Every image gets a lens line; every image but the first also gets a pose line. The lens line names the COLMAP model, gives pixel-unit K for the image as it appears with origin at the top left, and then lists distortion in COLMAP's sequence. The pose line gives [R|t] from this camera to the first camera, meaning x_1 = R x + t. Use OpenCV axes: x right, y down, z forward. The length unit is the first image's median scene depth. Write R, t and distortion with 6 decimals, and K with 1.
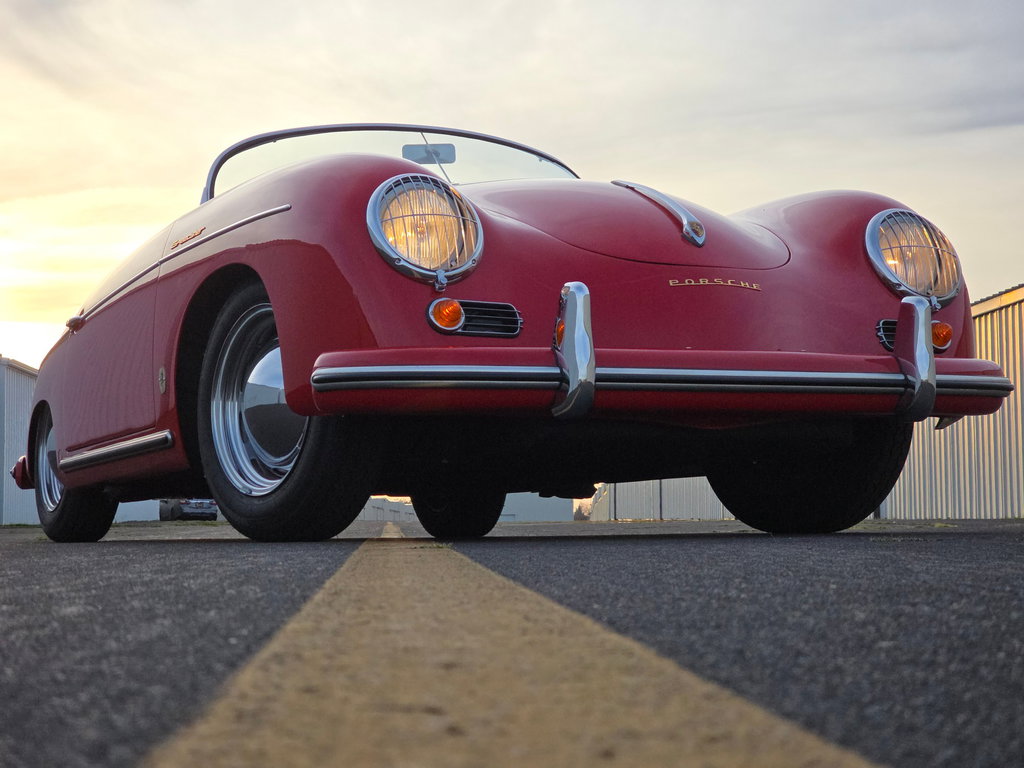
lens RADIAL K [[1975.6, 0, 511.6], [0, 1975.6, 382.7], [0, 0, 1]] dist [-0.039923, 0.000000]
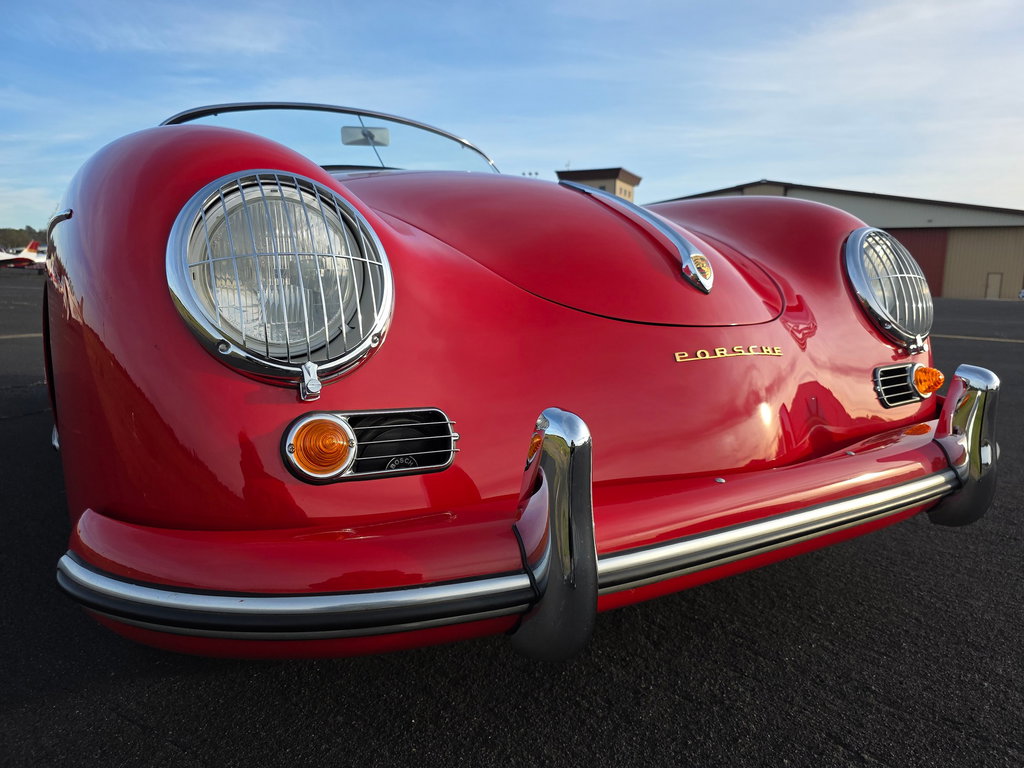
lens RADIAL K [[690.3, 0, 519.7], [0, 690.3, 386.7], [0, 0, 1]] dist [0.041808, -0.001980]
pose [[0.992430, 0.009033, 0.122476, -0.001764], [-0.036117, 0.974655, 0.220777, -0.086053], [-0.117377, -0.223529, 0.967604, 0.734444]]
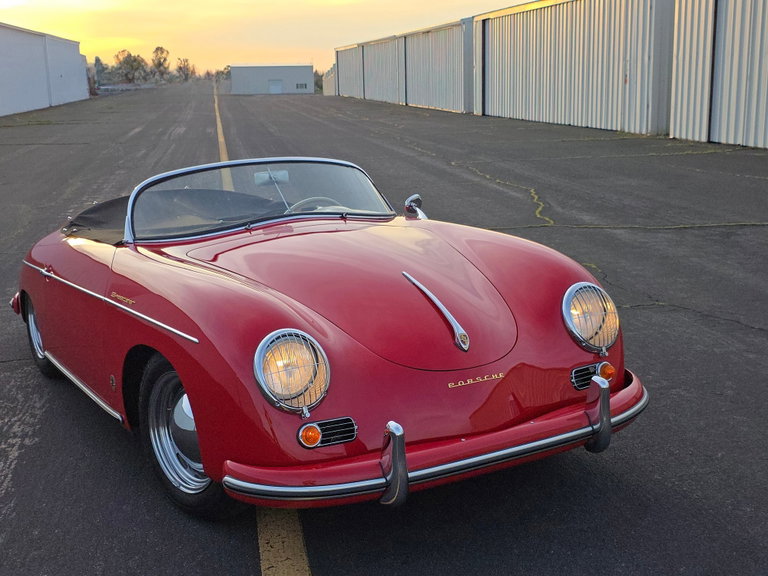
lens RADIAL K [[1028.0, 0, 378.9], [0, 1028.0, 290.5], [0, 0, 1]] dist [0.088968, 0.000000]
pose [[0.995117, -0.033091, 0.092990, -0.045577], [0.006332, 0.961588, 0.274425, -0.328260], [-0.098499, -0.272496, 0.957102, 0.234036]]
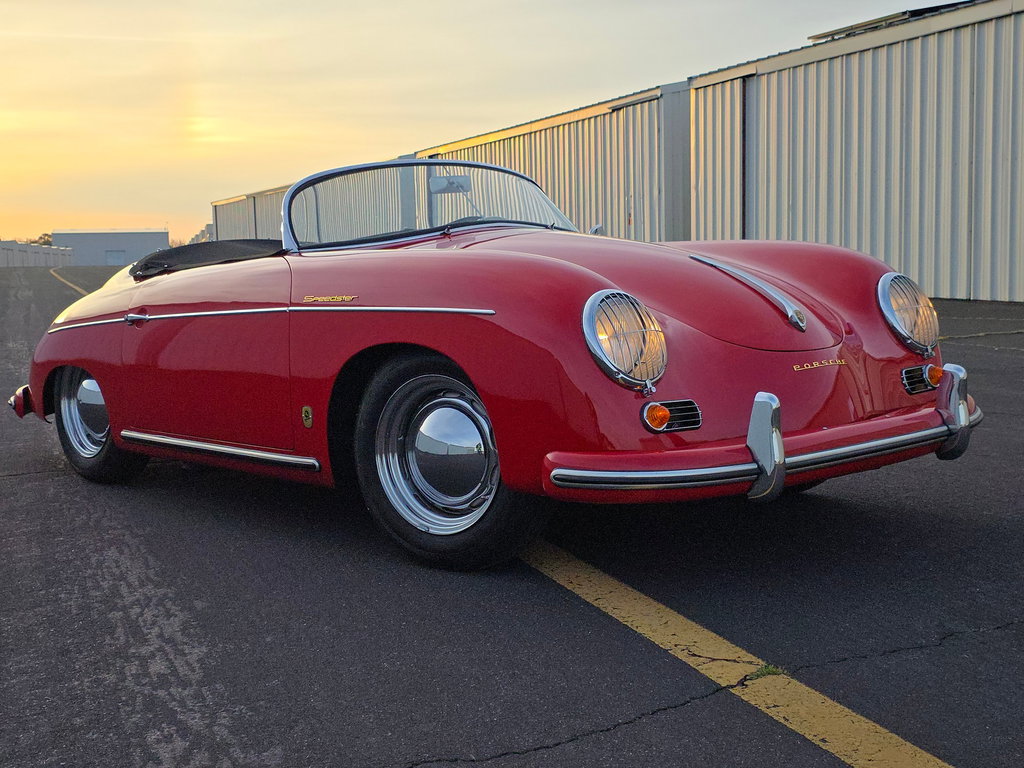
lens RADIAL K [[1370.6, 0, 507.4], [0, 1370.6, 374.5], [0, 0, 1]] dist [0.088968, 0.000000]
pose [[0.961462, -0.040662, 0.271916, -0.316034], [-0.004691, 0.986433, 0.164097, -0.179424], [-0.274899, -0.159048, 0.948227, 0.207355]]
